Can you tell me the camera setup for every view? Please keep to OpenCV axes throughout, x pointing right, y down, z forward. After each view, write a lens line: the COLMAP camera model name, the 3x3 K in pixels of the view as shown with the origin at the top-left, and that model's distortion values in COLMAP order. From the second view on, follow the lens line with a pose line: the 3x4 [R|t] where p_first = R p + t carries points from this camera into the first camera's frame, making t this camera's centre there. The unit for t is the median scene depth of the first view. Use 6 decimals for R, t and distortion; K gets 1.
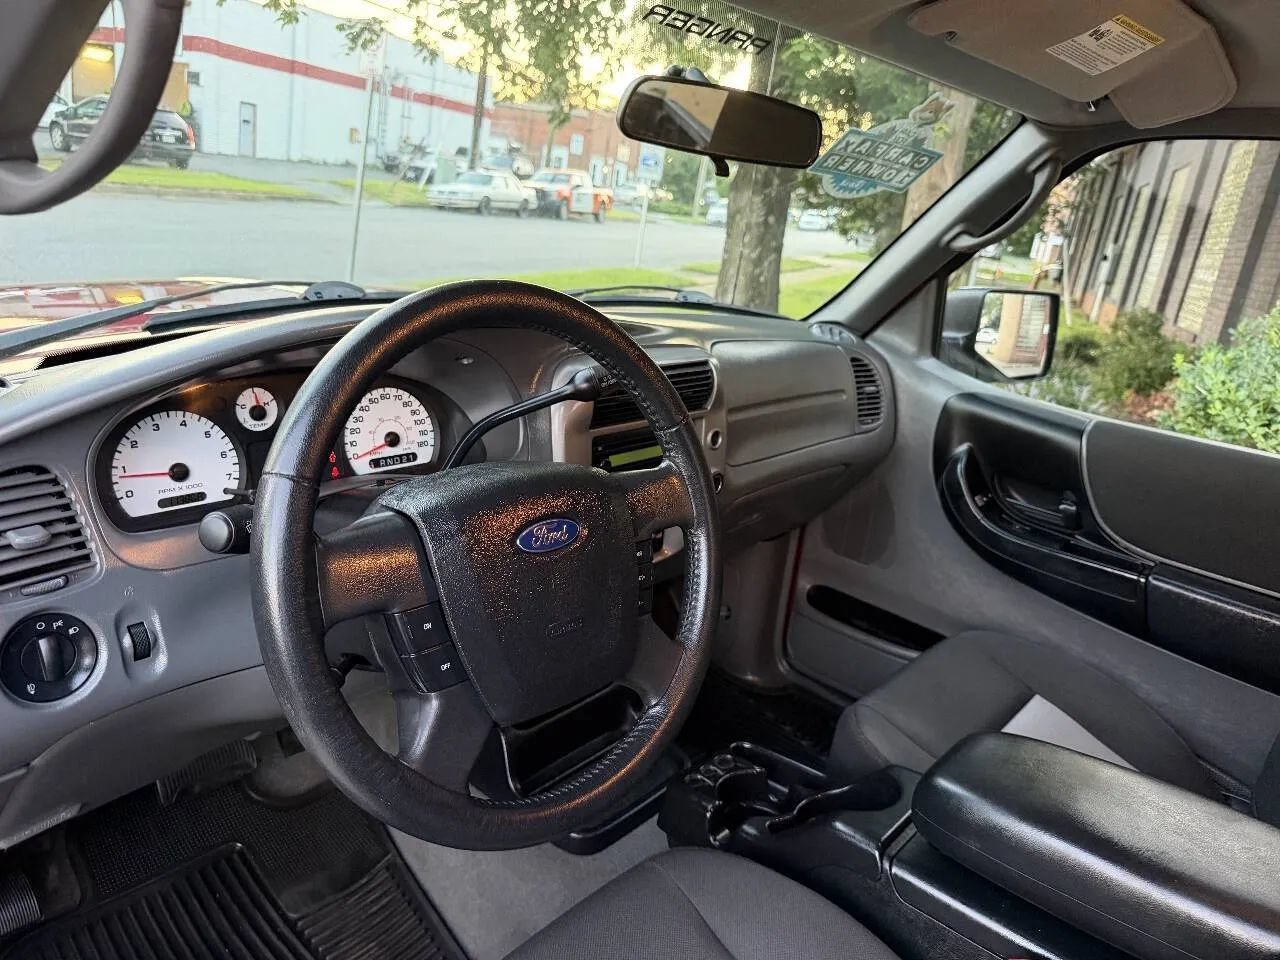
lens RADIAL K [[940.6, 0, 635.3], [0, 940.6, 476.8], [0, 0, 1]] dist [0.034348, -0.053722]
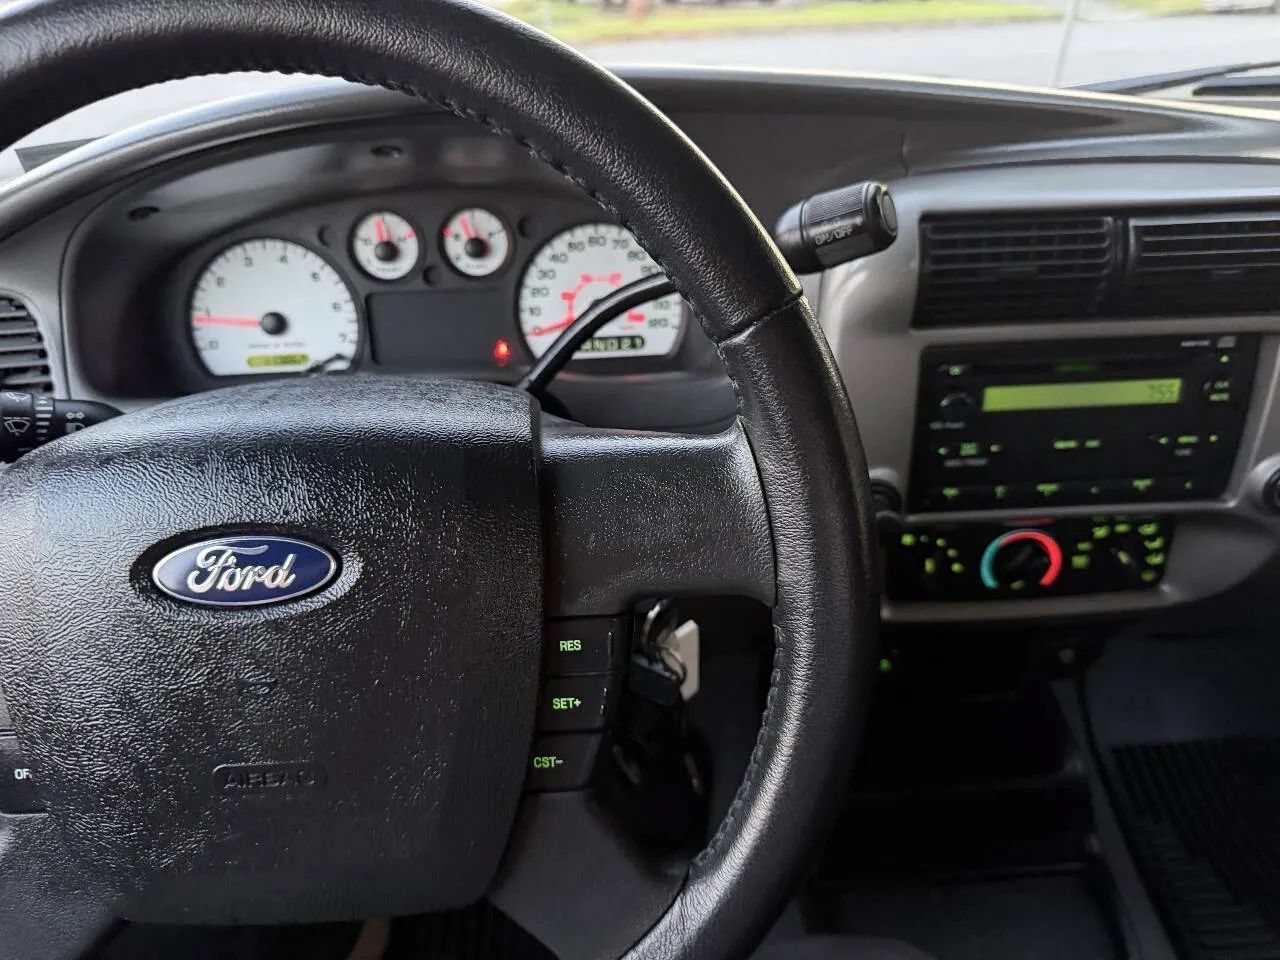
lens RADIAL K [[913.6, 0, 643.7], [0, 913.6, 486.7], [0, 0, 1]] dist [0.003859, -0.026418]
pose [[0.695126, 0.233990, -0.679742, 0.235963], [-0.120569, 0.970099, 0.210643, -0.064668], [0.708706, -0.064467, 0.702553, 0.650793]]
